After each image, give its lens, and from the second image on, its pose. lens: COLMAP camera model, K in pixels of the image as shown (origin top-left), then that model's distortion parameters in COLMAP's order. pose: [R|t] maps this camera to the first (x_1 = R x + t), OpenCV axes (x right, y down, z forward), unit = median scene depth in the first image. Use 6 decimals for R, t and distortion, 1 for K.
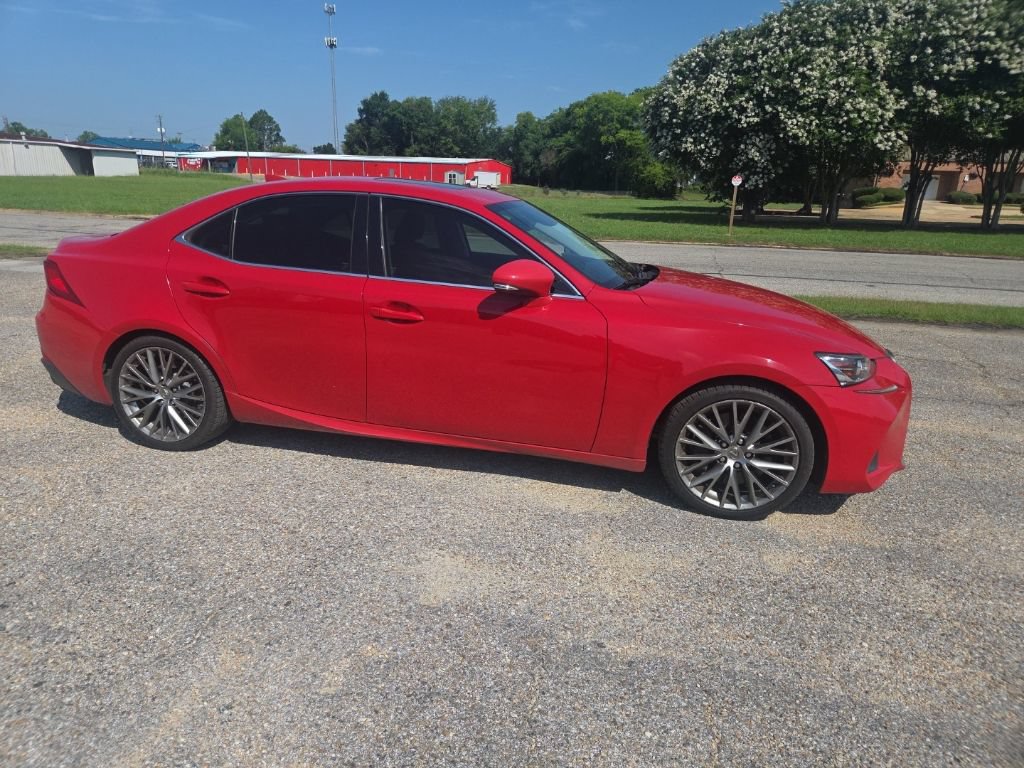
lens RADIAL K [[690.8, 0, 510.6], [0, 690.8, 380.5], [0, 0, 1]] dist [0.056745, -0.049277]
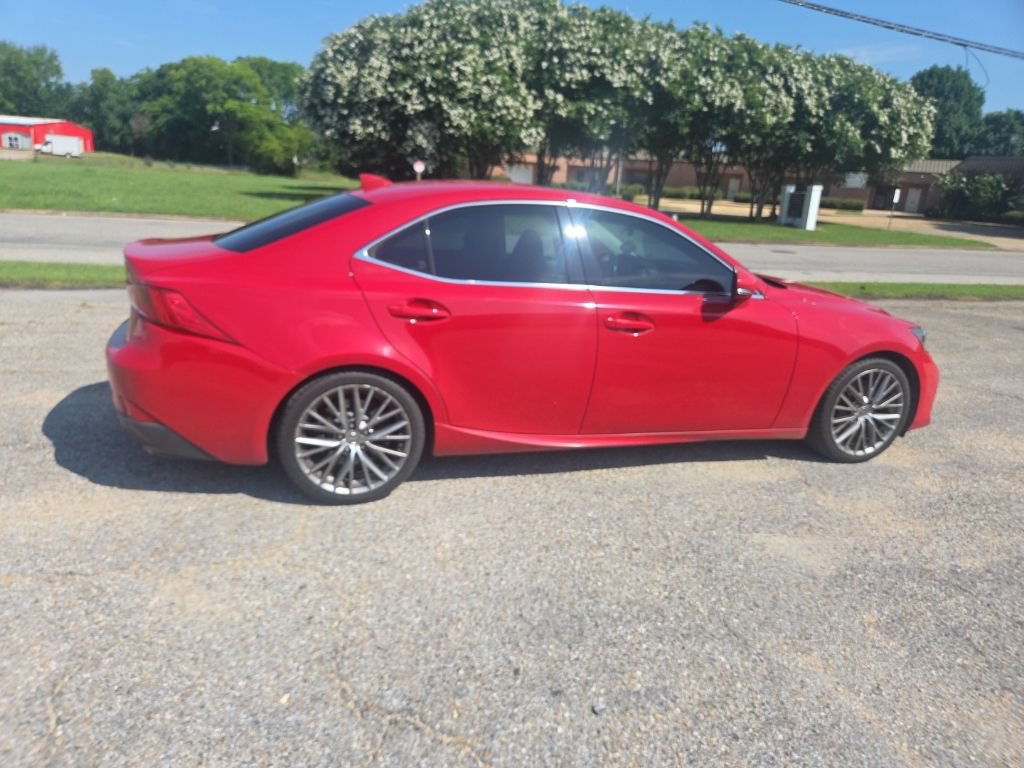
lens RADIAL K [[690.0, 0, 507.5], [0, 690.0, 383.9], [0, 0, 1]] dist [0.052079, -0.045389]
pose [[0.866153, -0.116776, 0.485945, -0.097344], [0.100407, 0.993154, 0.059695, -0.010368], [-0.489589, -0.002913, 0.871948, 0.024015]]
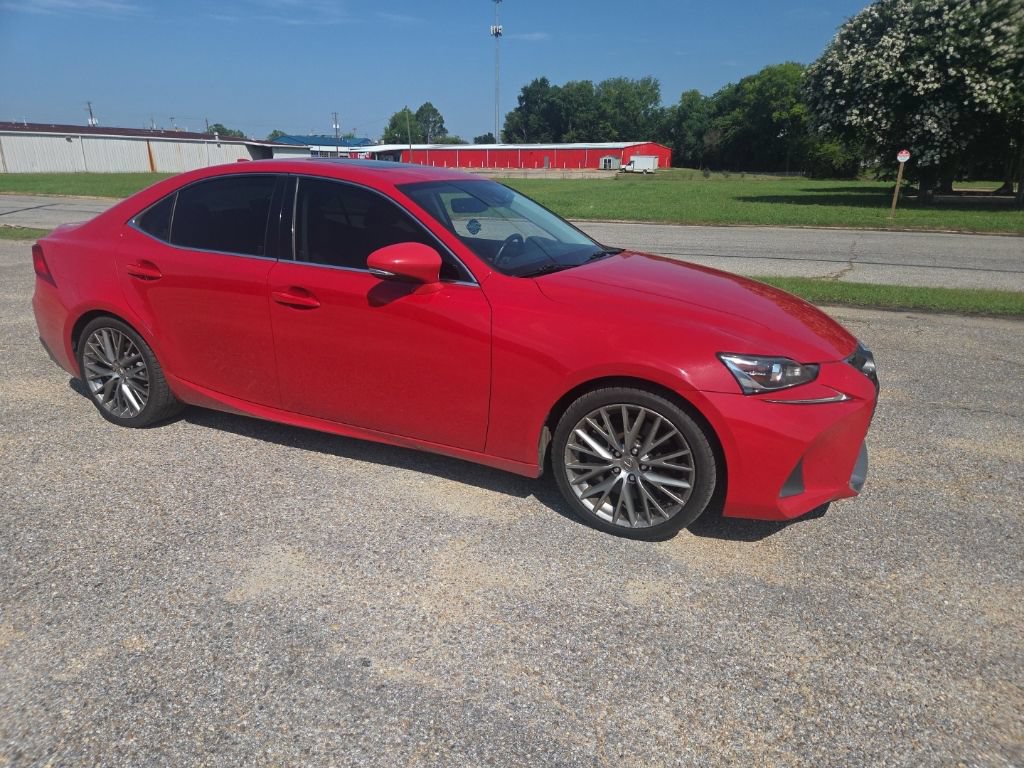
lens RADIAL K [[690.0, 0, 513.9], [0, 690.0, 403.8], [0, 0, 1]] dist [0.052079, -0.045389]
pose [[0.976763, 0.045525, -0.209429, 0.037382], [-0.035374, 0.998022, 0.051968, -0.001284], [0.211381, -0.043352, 0.976442, 0.011948]]
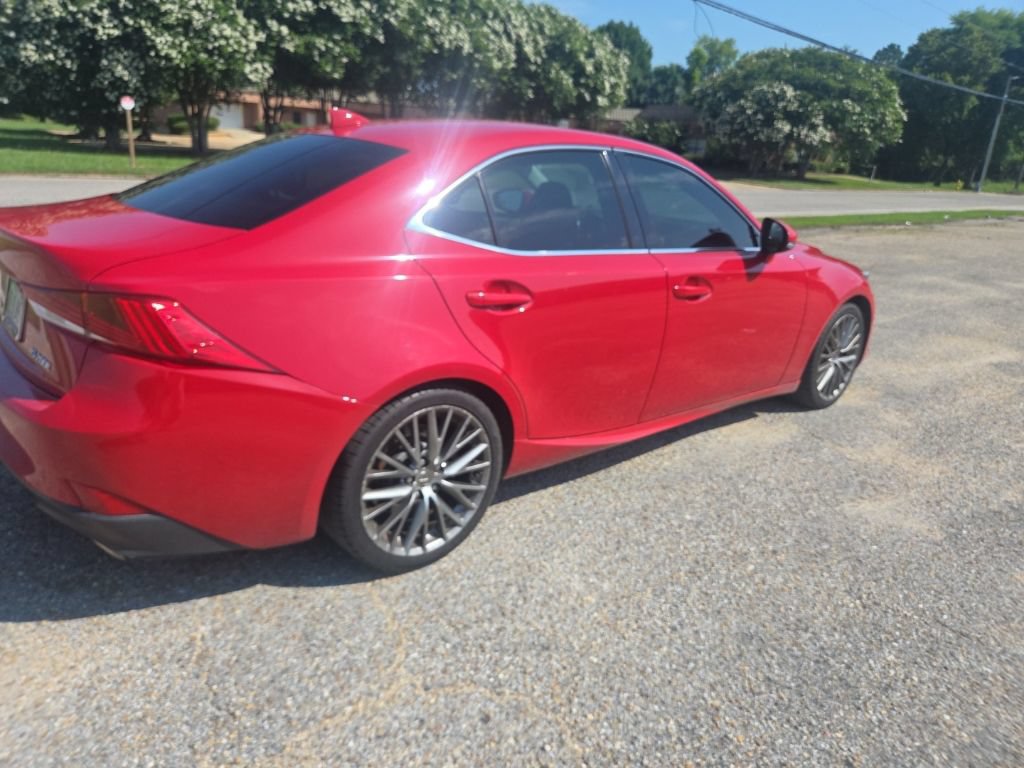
lens RADIAL K [[690.8, 0, 498.4], [0, 690.8, 371.7], [0, 0, 1]] dist [0.056745, -0.049277]
pose [[0.620899, -0.235344, 0.747728, -0.118409], [0.169839, 0.971599, 0.164776, -0.021740], [-0.765271, 0.024684, 0.643235, 0.073774]]
